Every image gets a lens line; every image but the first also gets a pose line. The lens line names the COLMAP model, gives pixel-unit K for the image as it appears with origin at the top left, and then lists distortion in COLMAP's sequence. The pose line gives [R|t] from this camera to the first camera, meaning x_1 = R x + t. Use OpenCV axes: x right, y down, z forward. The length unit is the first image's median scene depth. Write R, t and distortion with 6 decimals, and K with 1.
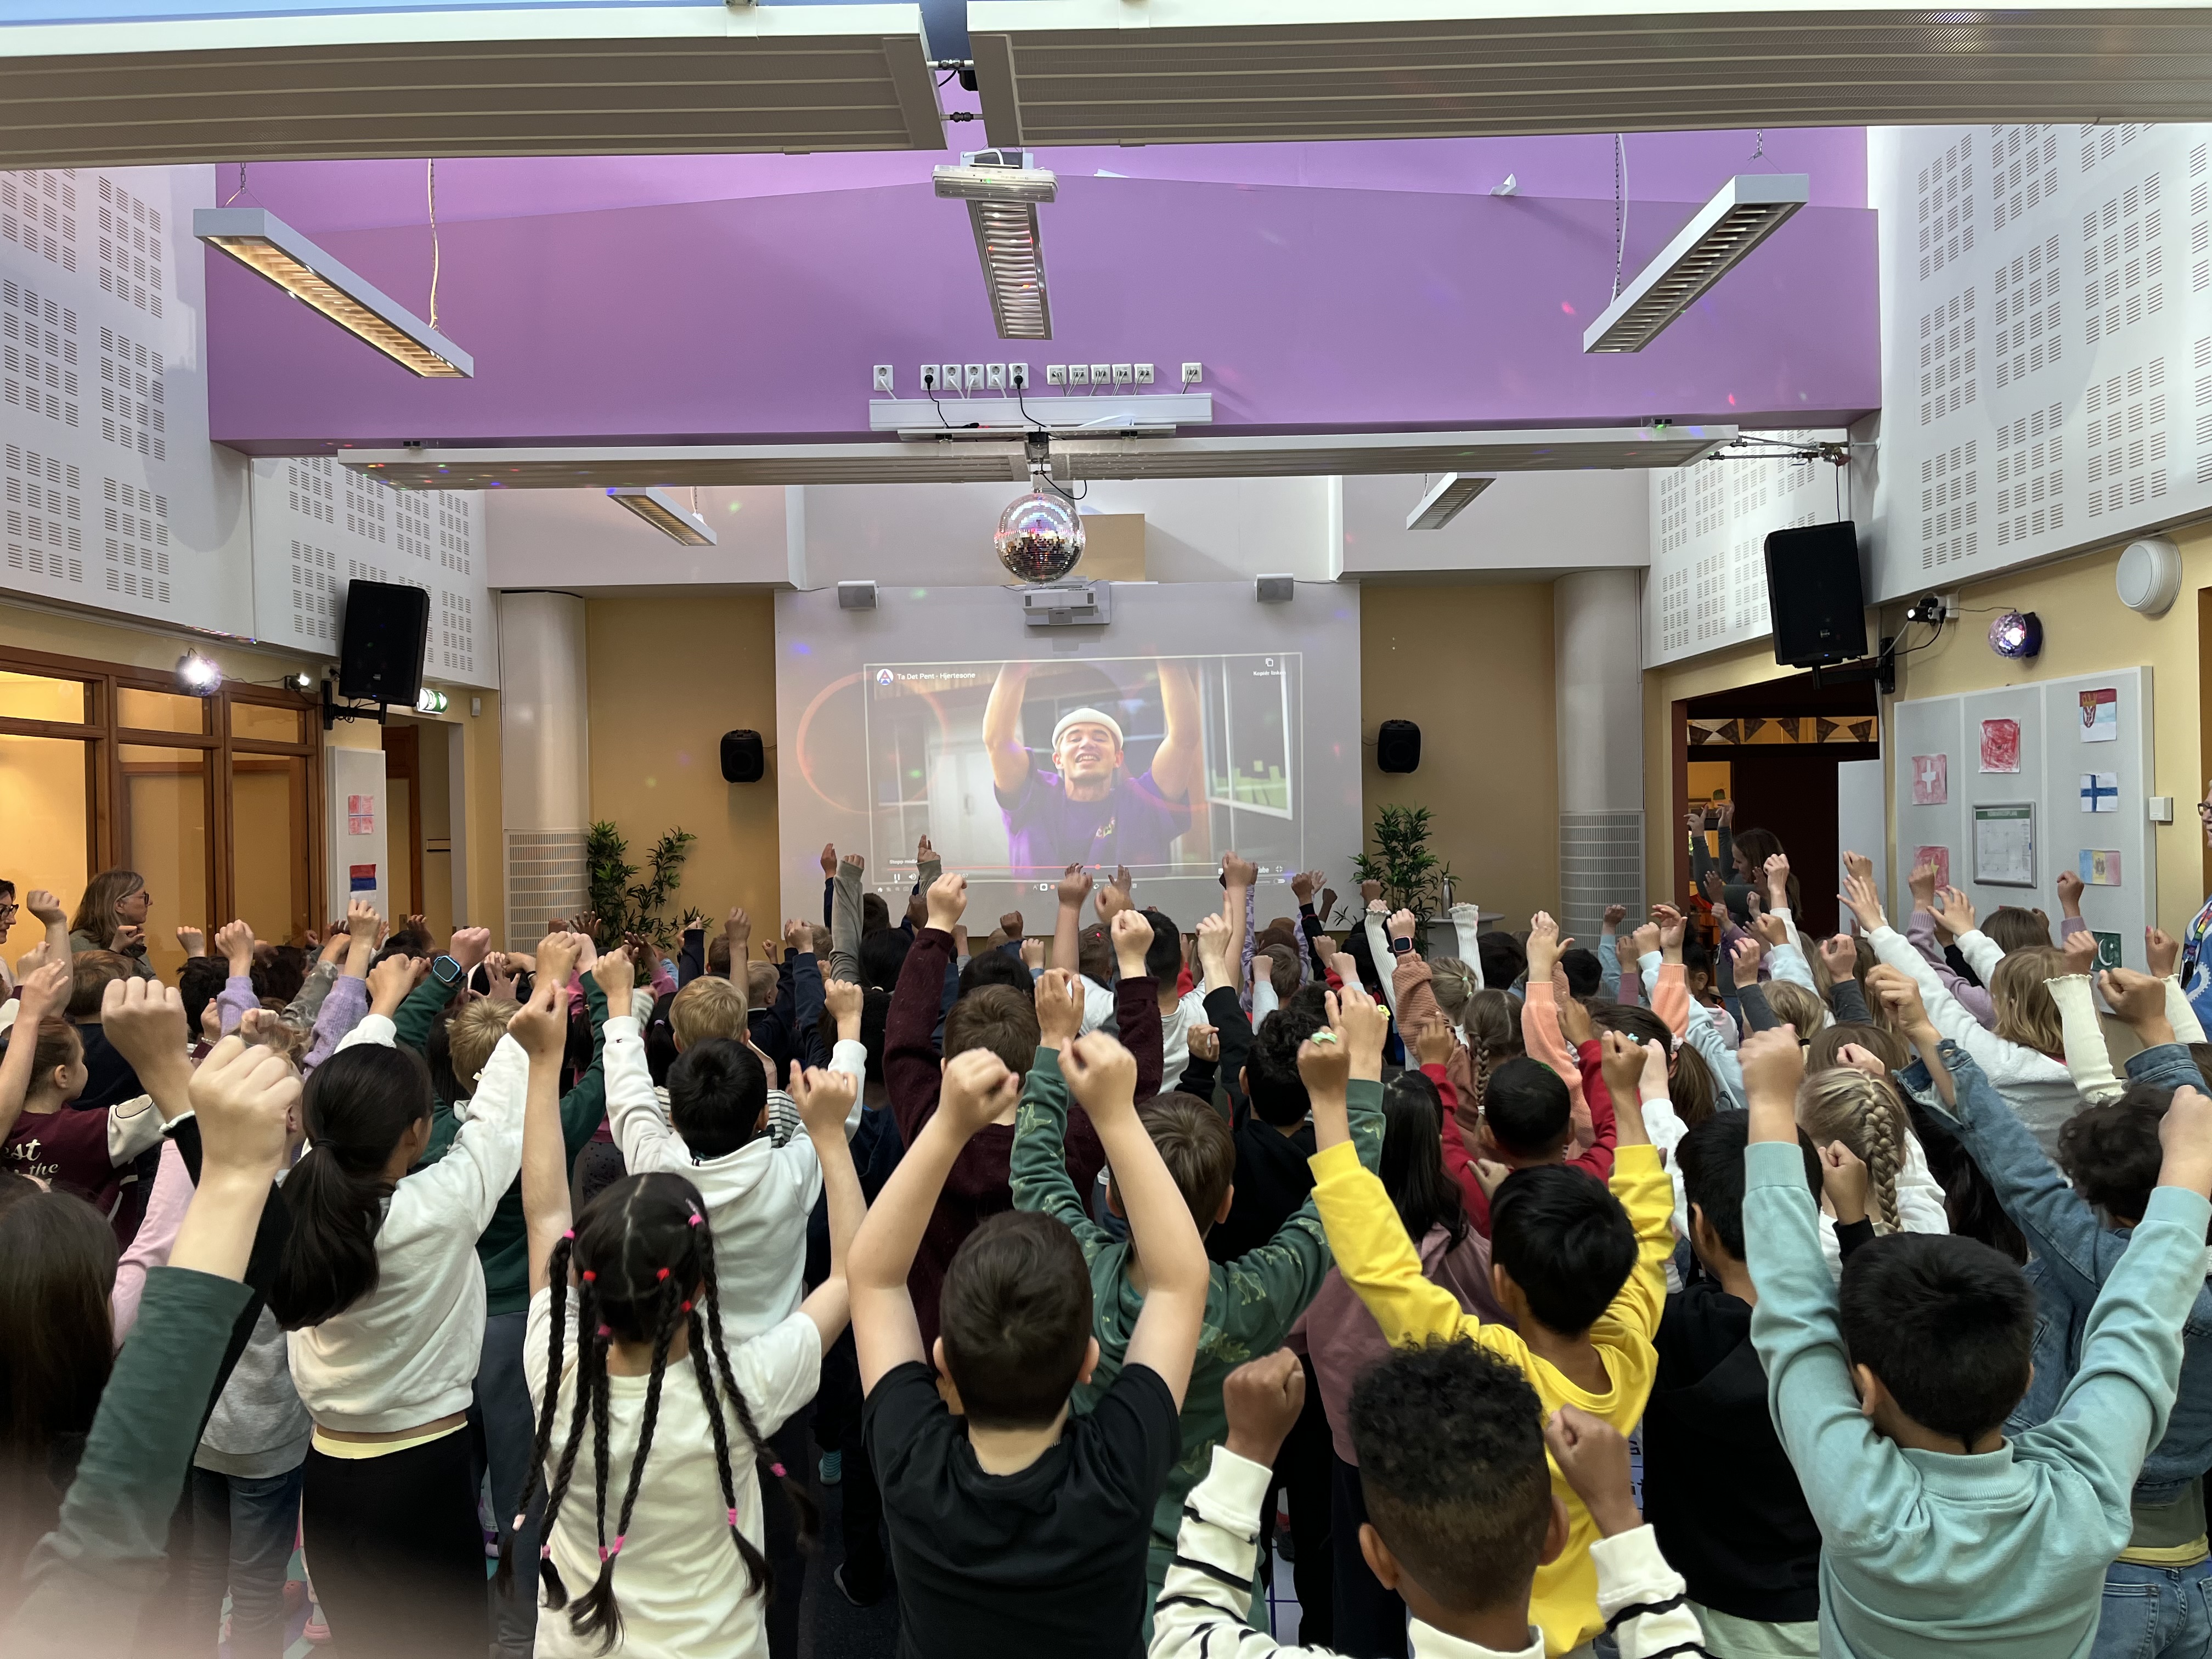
lens RADIAL K [[1650.4, 0, 1091.1], [0, 1650.4, 835.4], [0, 0, 1]] dist [0.005533, -0.003992]
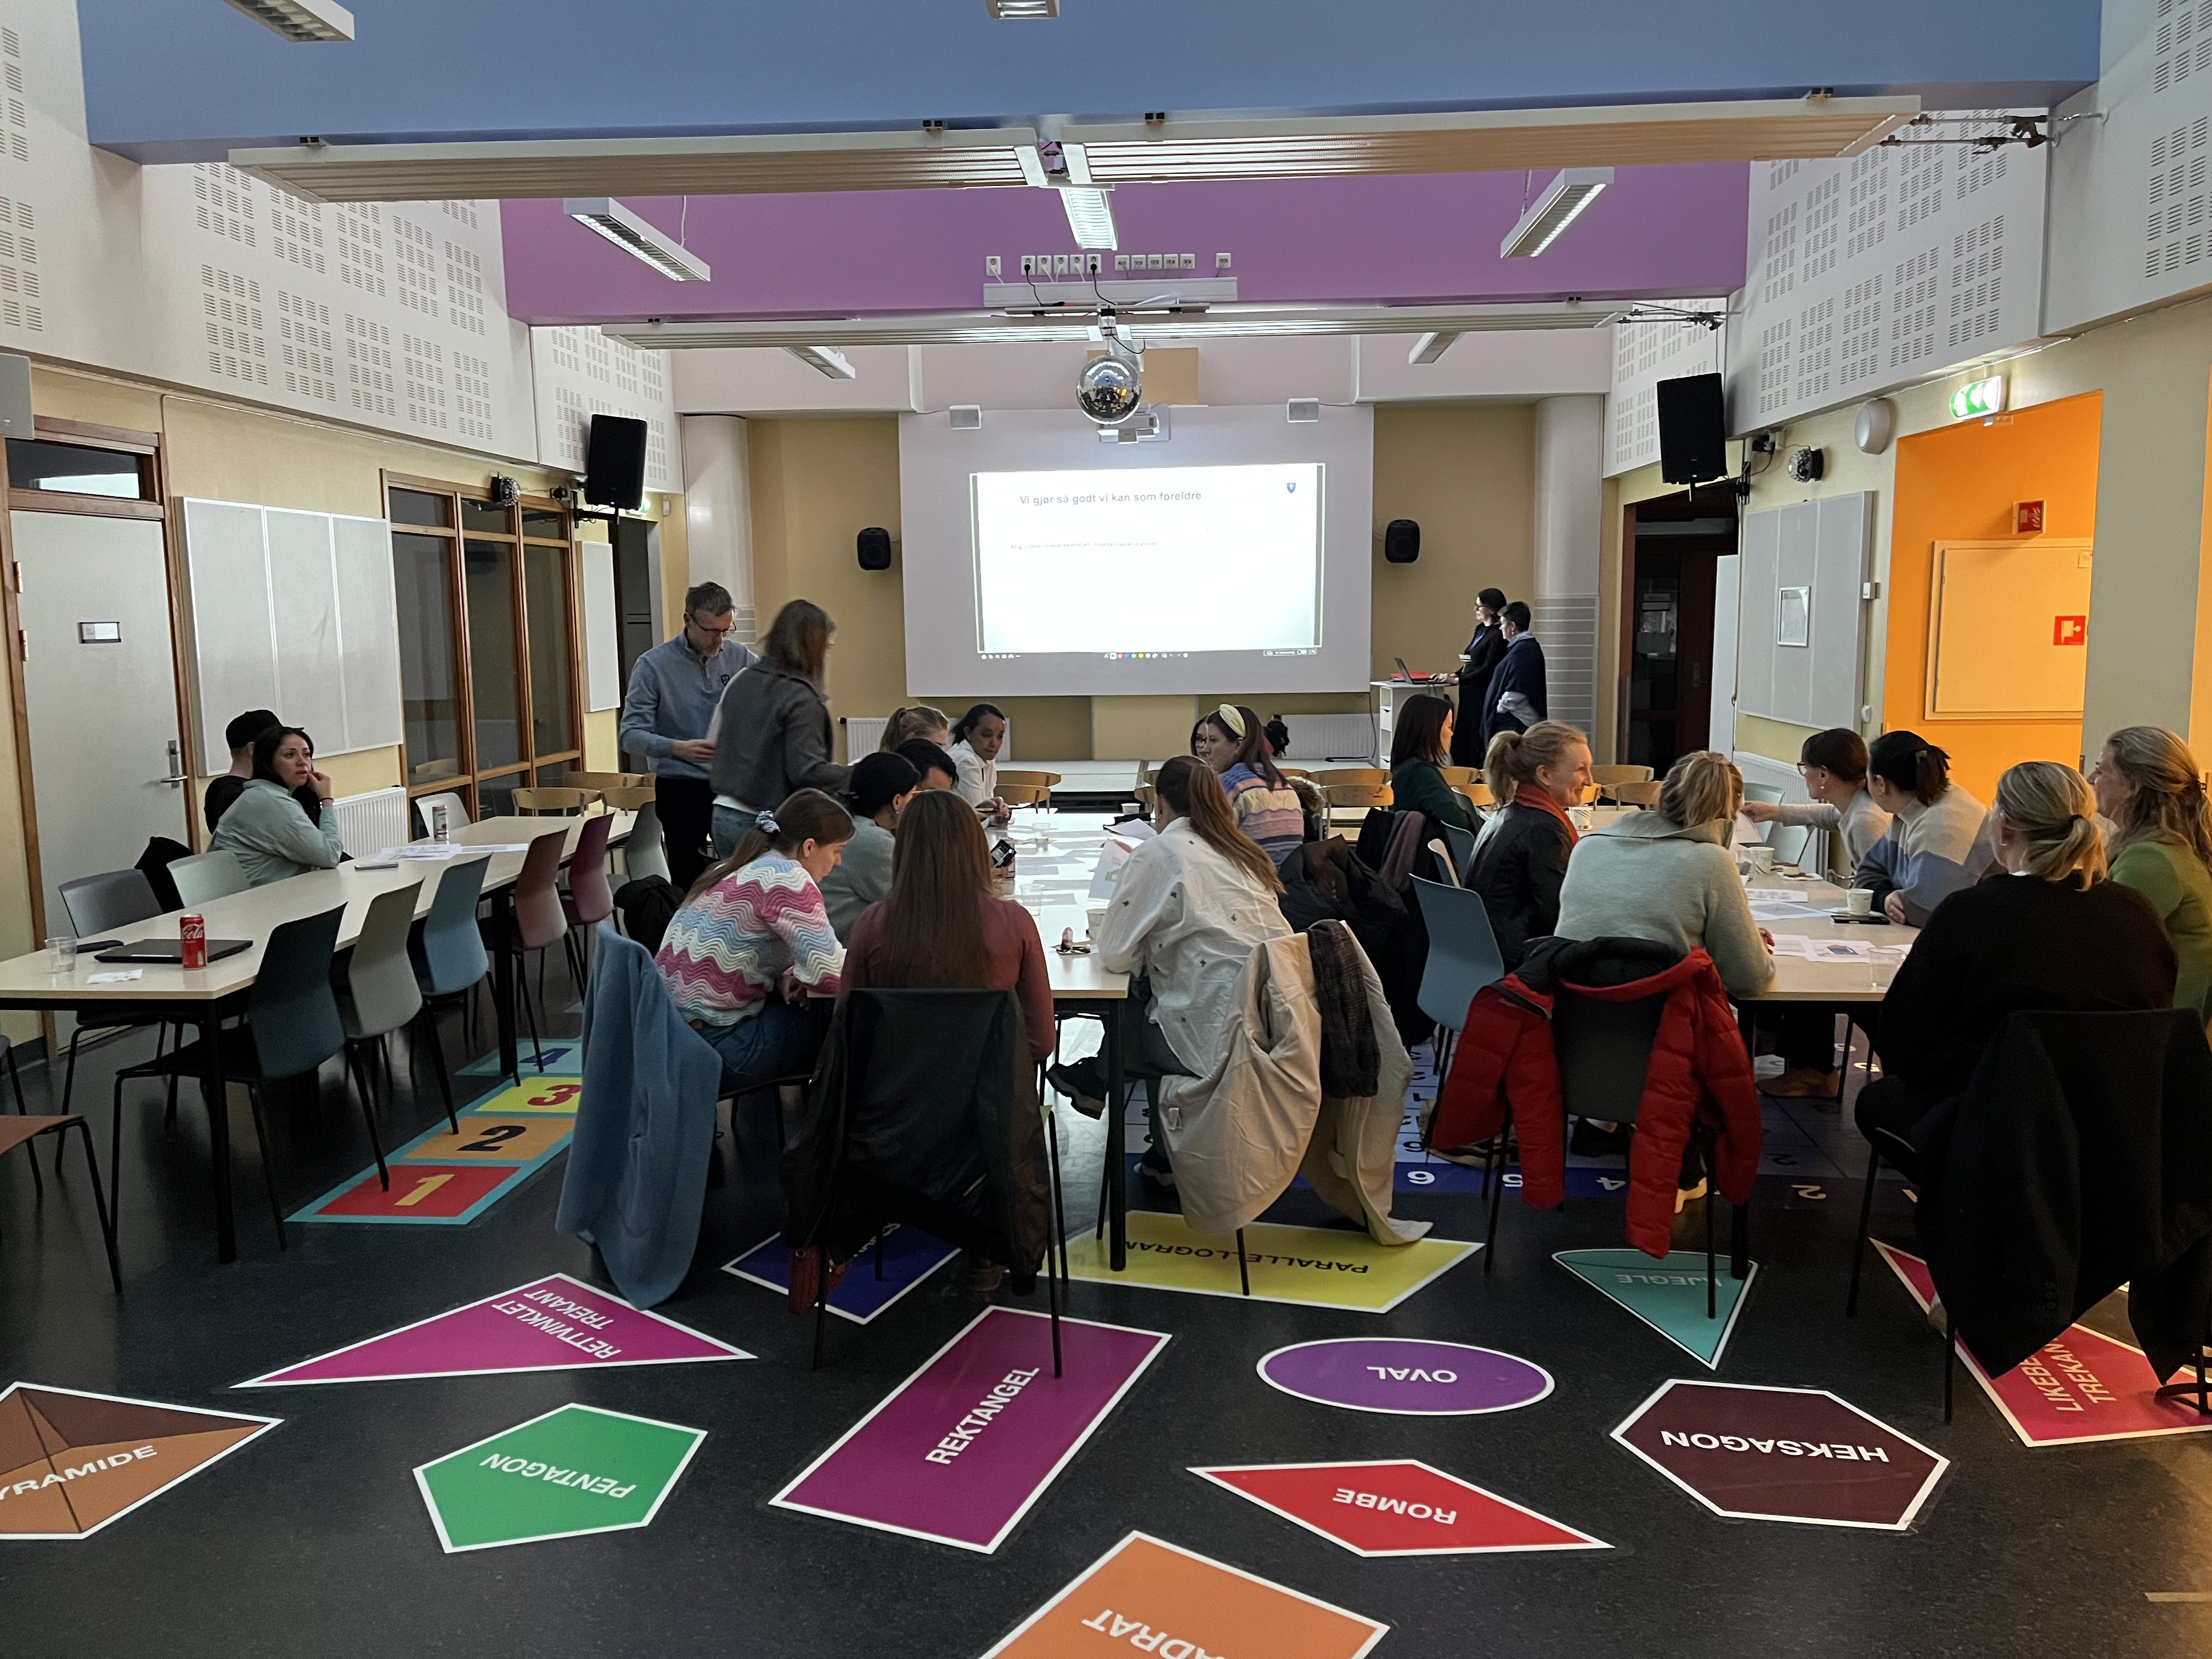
lens RADIAL K [[1650.4, 0, 1105.7], [0, 1650.4, 820.0], [0, 0, 1]] dist [0.005533, -0.003992]
pose [[0.999039, 0.009664, -0.042741, 0.023280], [-0.004584, 0.993076, 0.117387, 0.010839], [0.043579, -0.117078, 0.992166, -0.325353]]
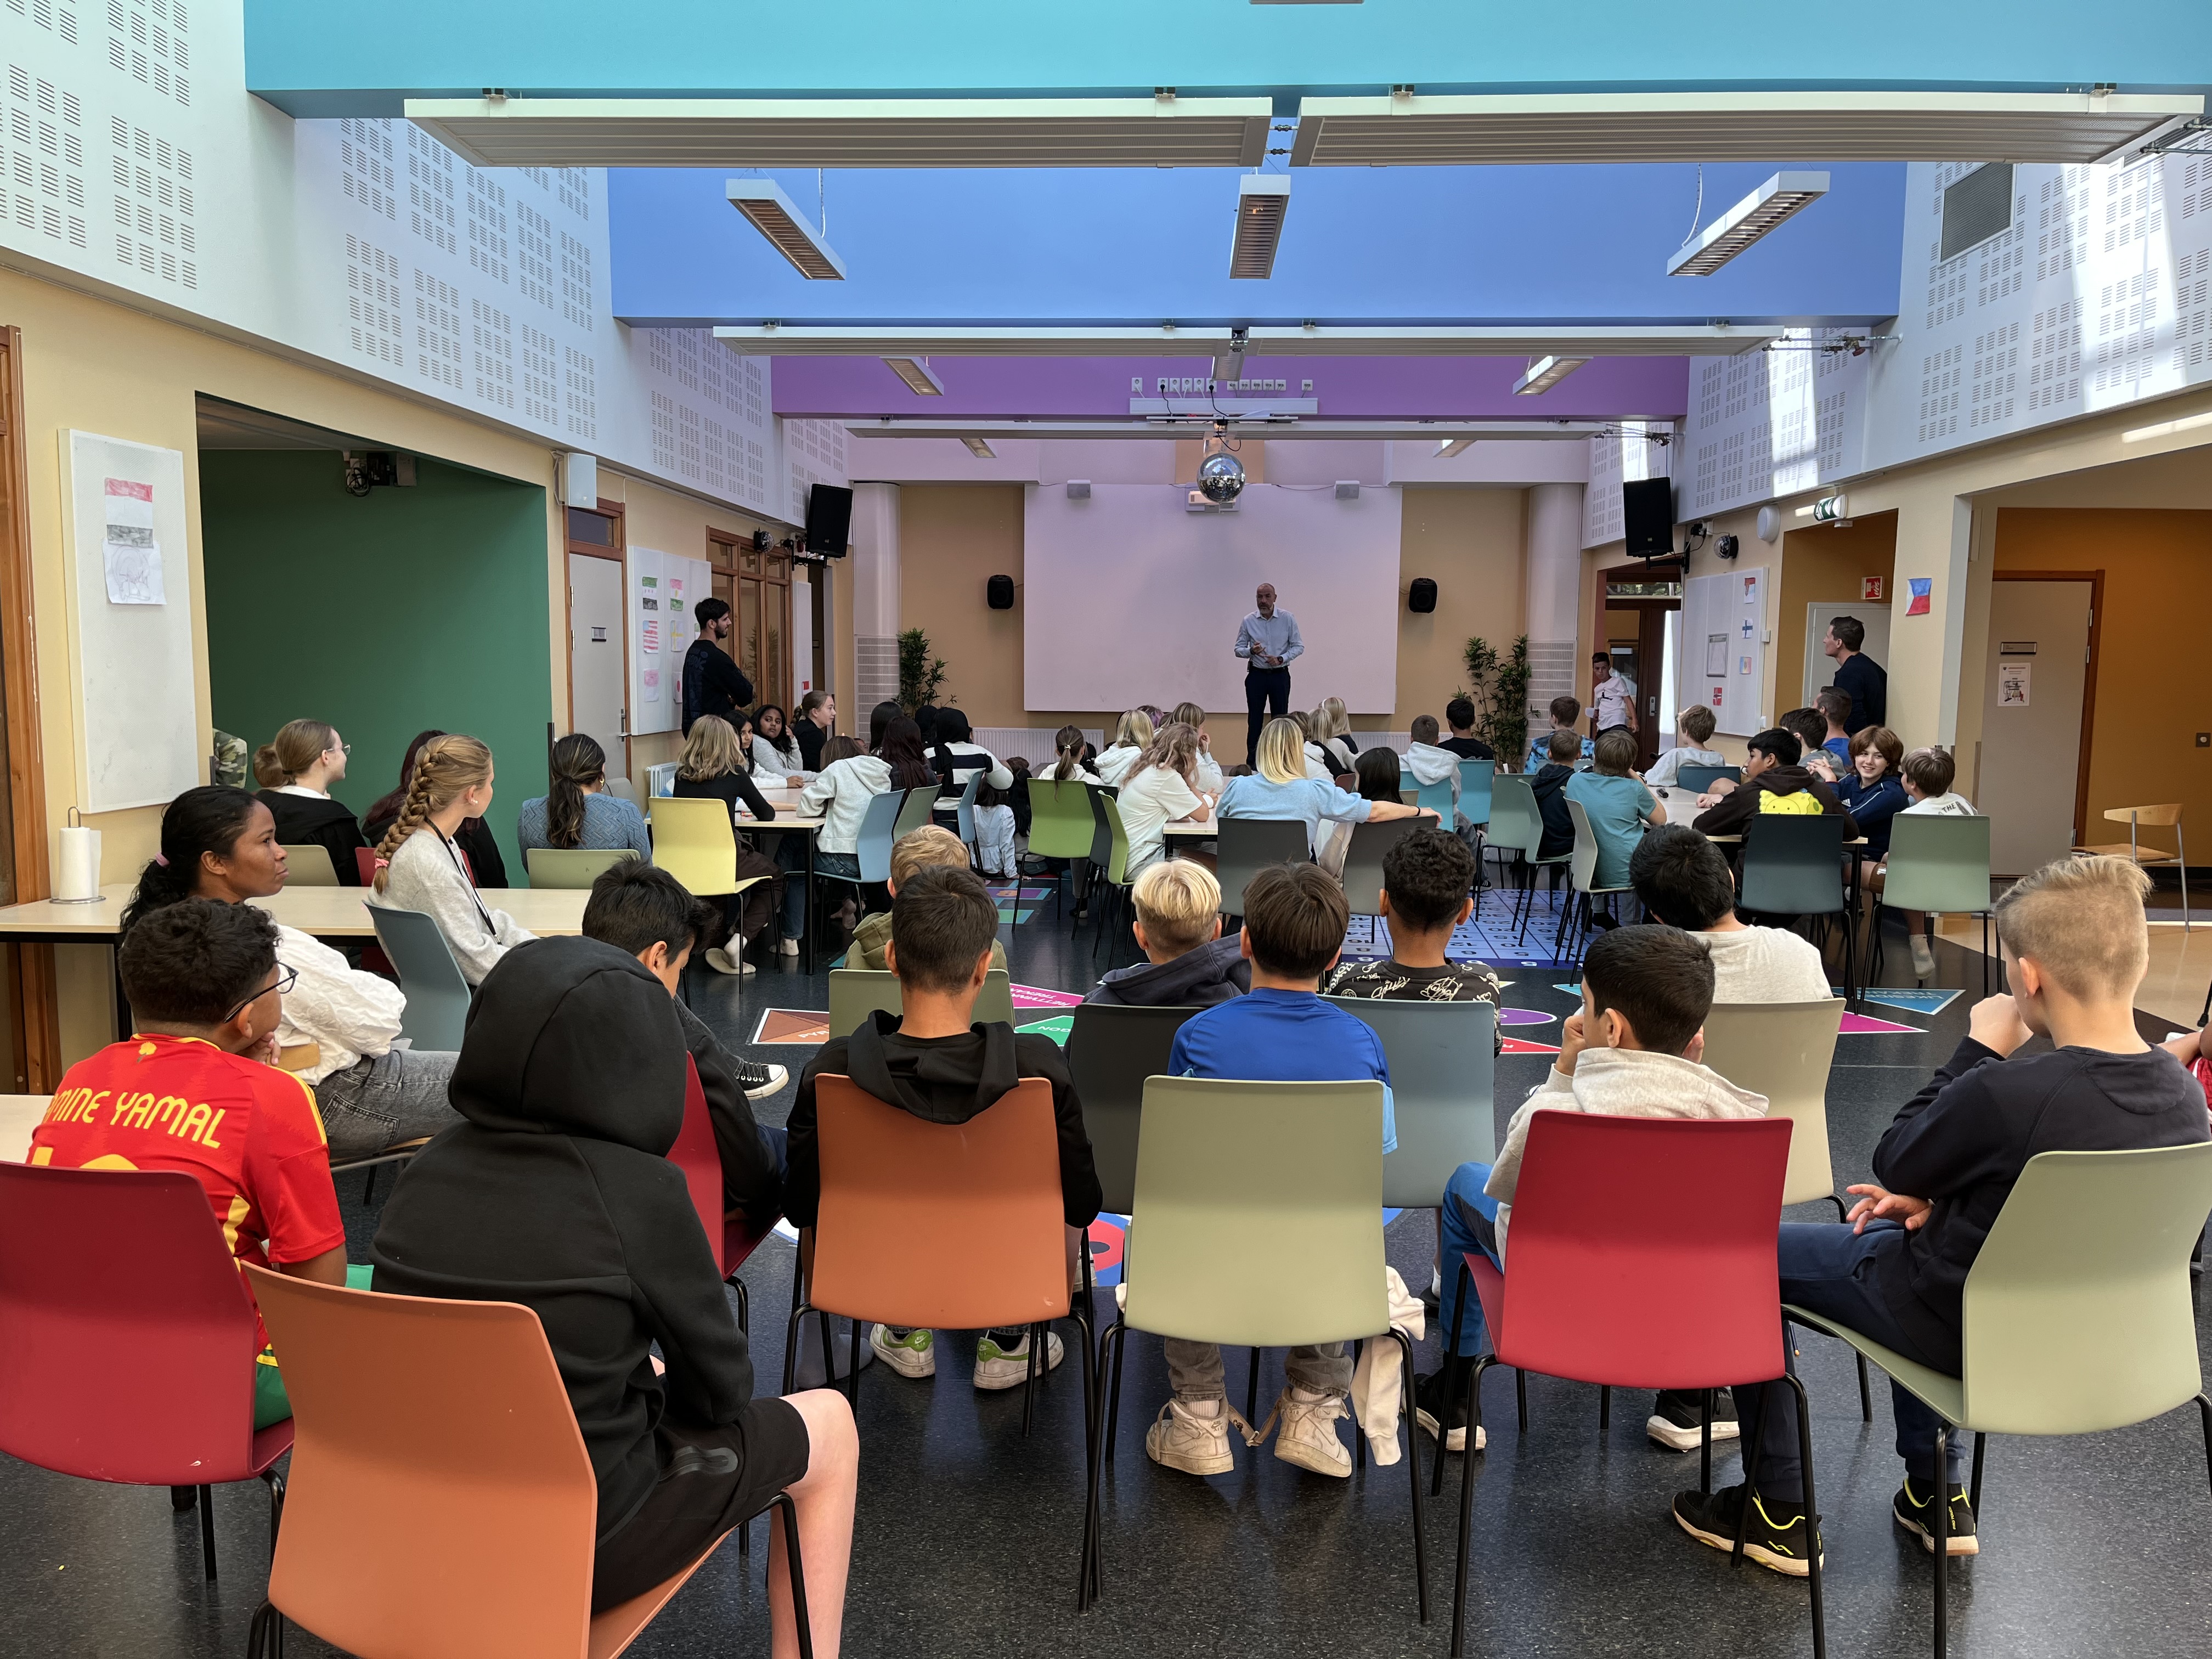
lens RADIAL K [[1650.4, 0, 1107.3], [0, 1650.4, 831.7], [0, 0, 1]] dist [0.005533, -0.003992]
pose [[0.999191, 0.030585, -0.026120, -0.081068], [-0.028002, 0.995170, 0.094087, 0.036702], [0.028872, -0.093280, 0.995221, -0.727416]]
